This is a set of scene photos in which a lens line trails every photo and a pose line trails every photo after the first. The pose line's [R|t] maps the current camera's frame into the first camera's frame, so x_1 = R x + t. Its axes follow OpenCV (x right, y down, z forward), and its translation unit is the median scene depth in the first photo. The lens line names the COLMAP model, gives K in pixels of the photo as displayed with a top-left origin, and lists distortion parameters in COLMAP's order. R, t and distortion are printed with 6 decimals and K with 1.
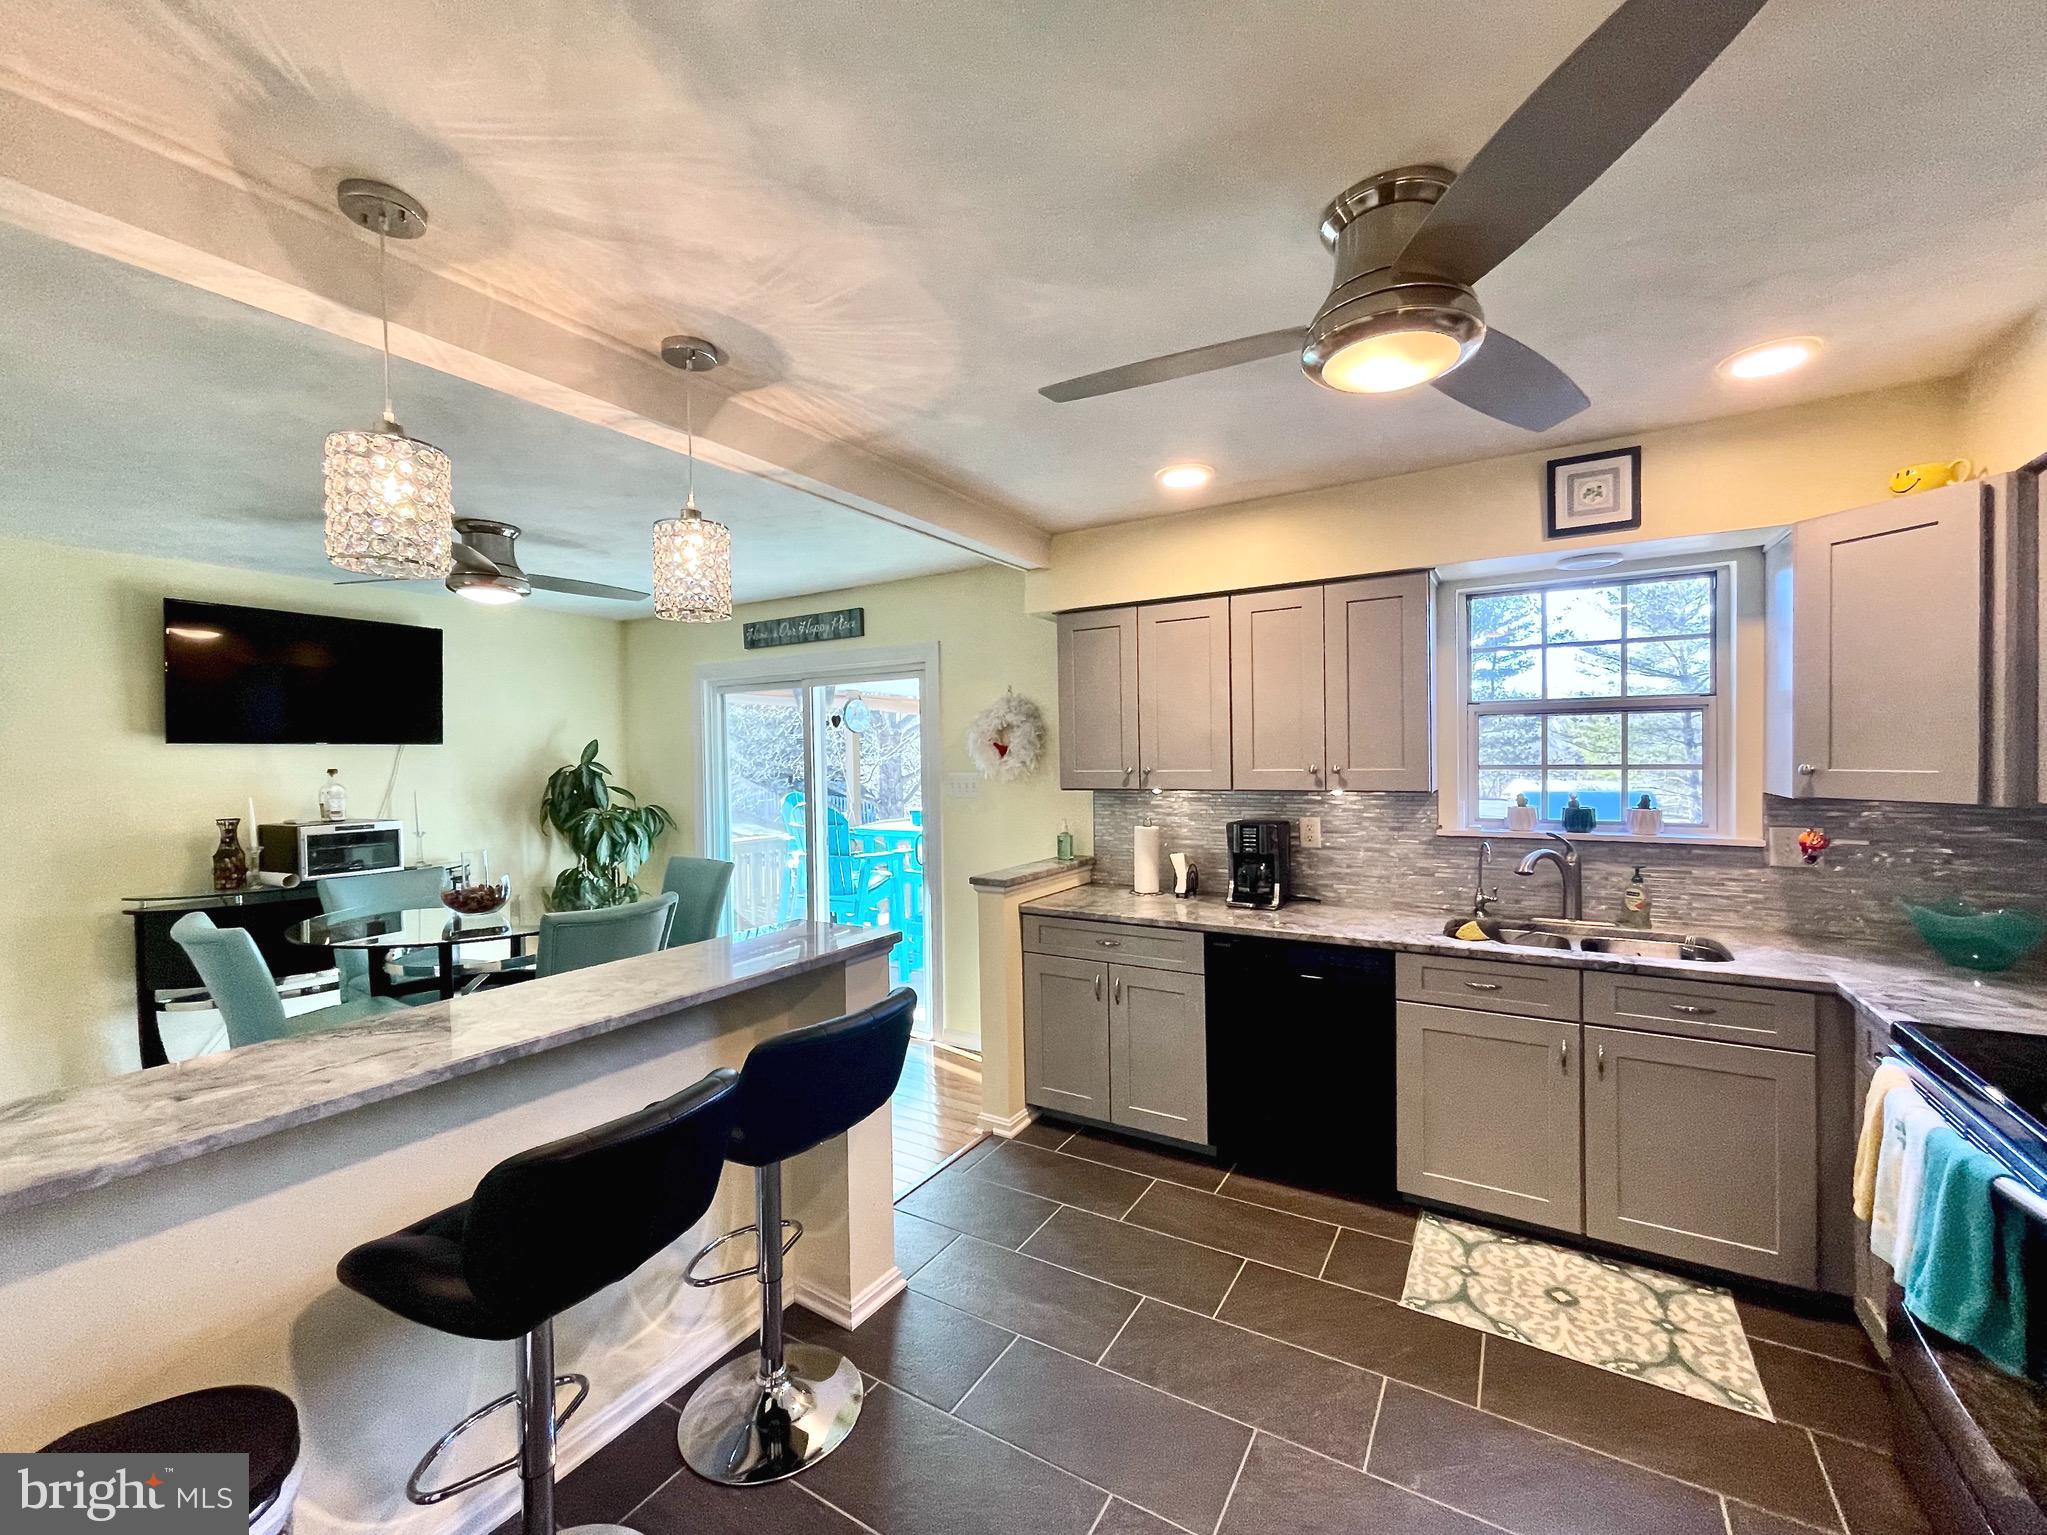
lens RADIAL K [[832.1, 0, 1011.4], [0, 832.1, 762.4], [0, 0, 1]] dist [0.012653, 0.000299]
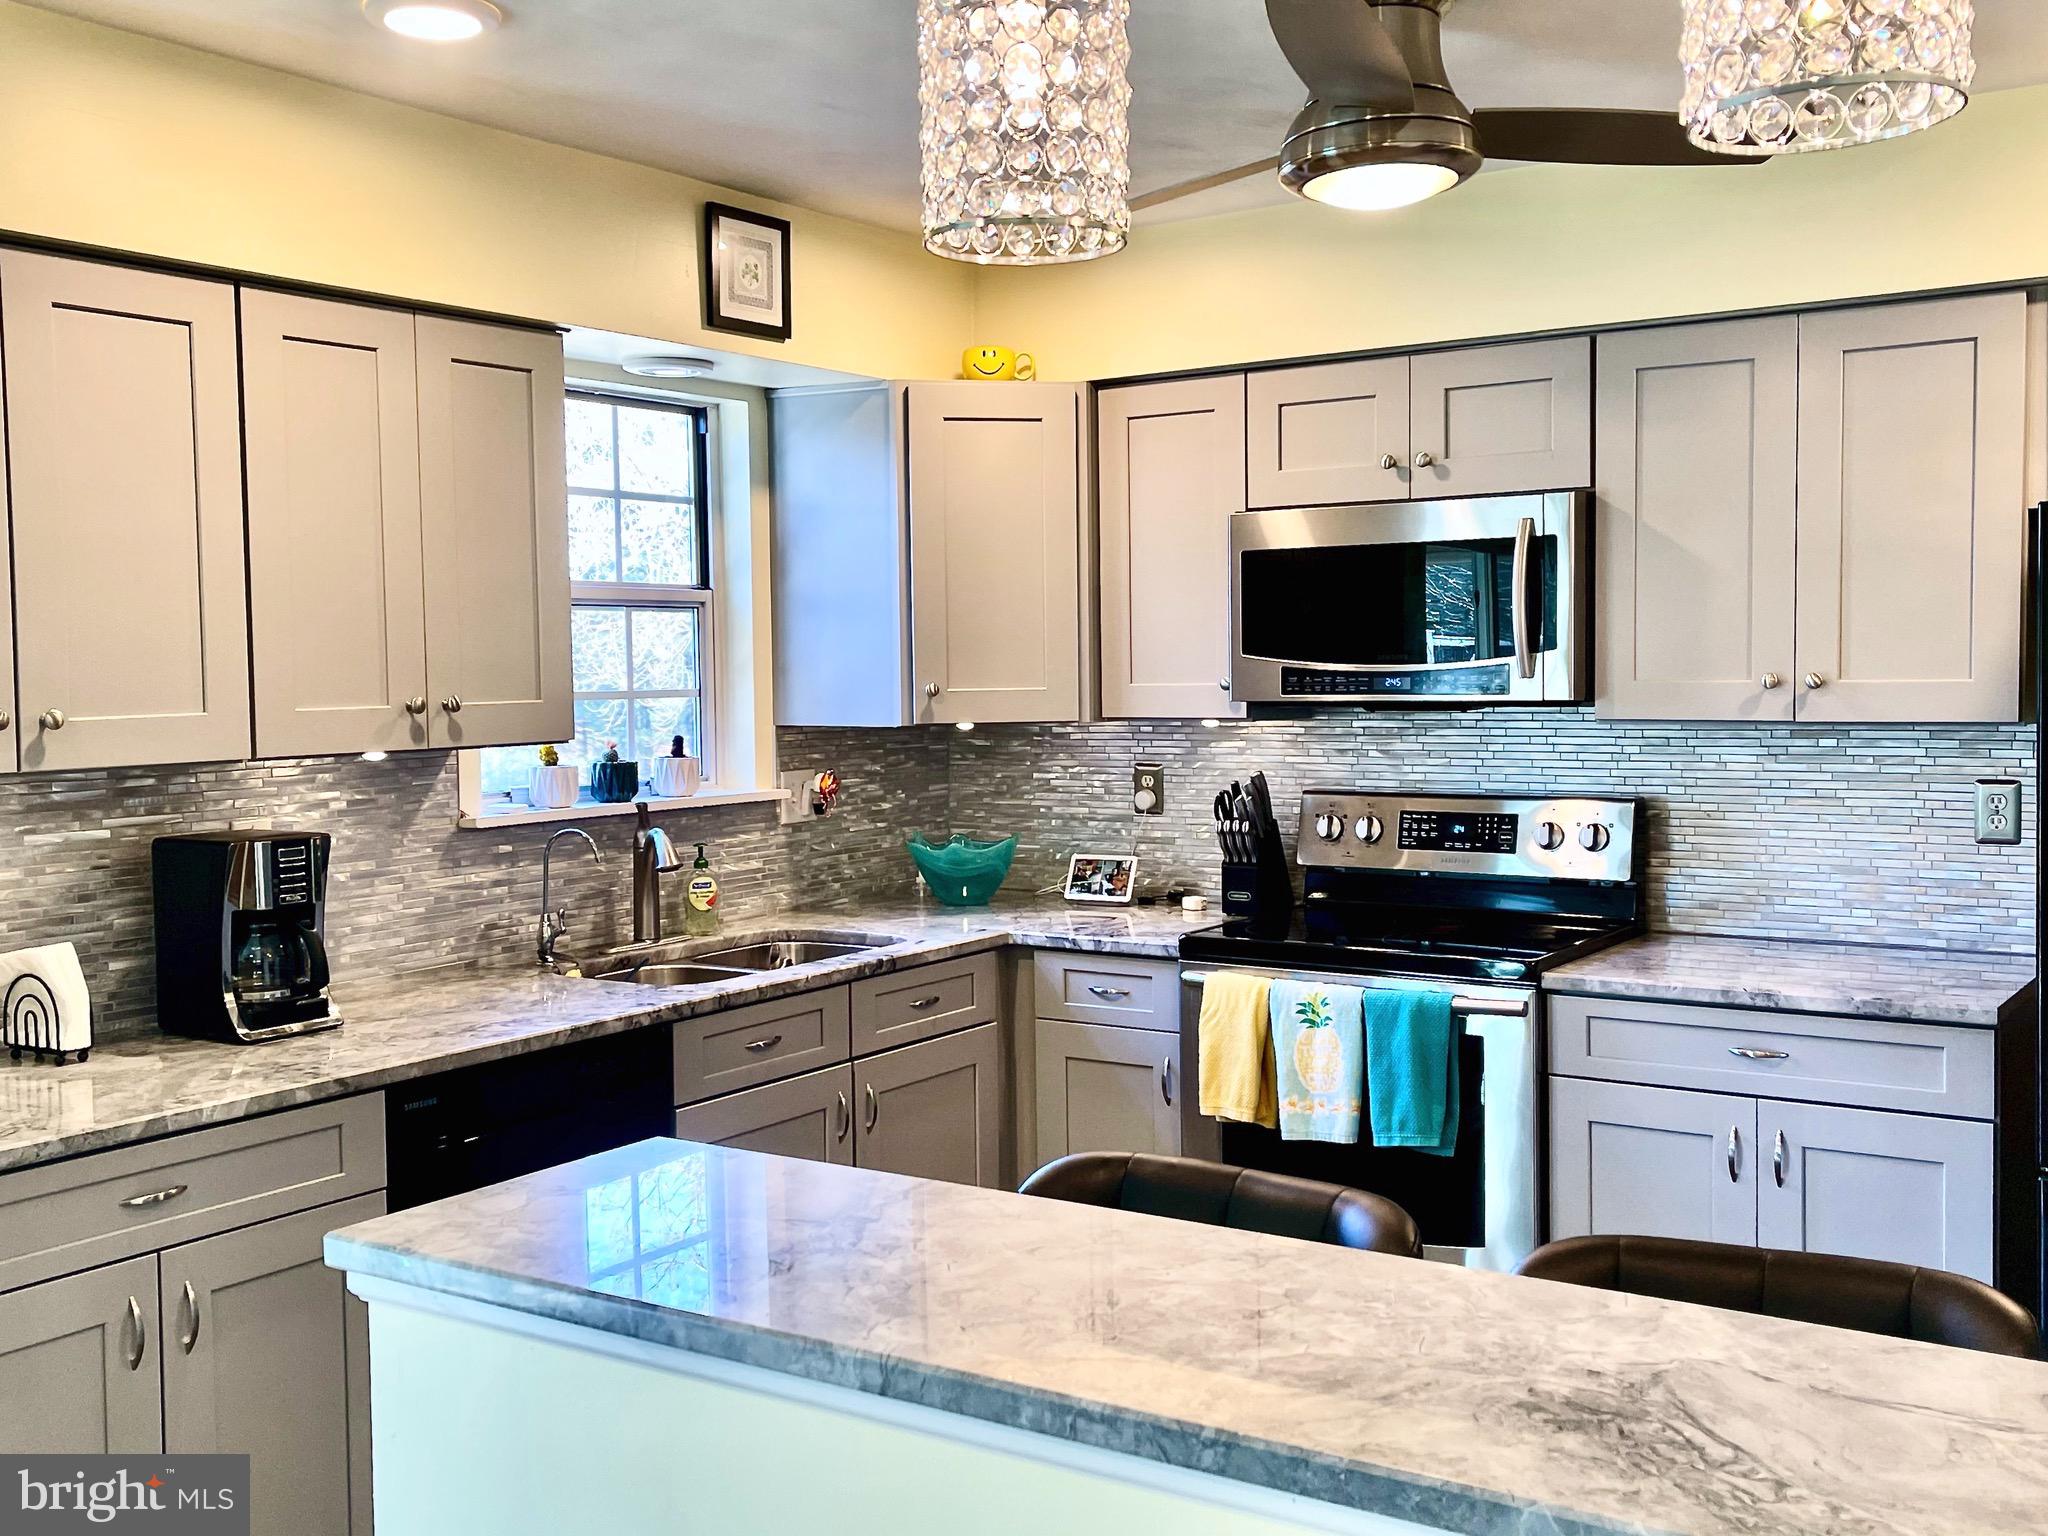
lens RADIAL K [[2023.2, 0, 1021.4], [0, 2023.2, 776.7], [0, 0, 1]] dist [0.018351, 0.000000]
pose [[0.055853, -0.042344, 0.997541, -0.910922], [0.025452, 0.998836, 0.040973, 0.013794], [-0.998115, 0.023101, 0.056866, 0.721542]]
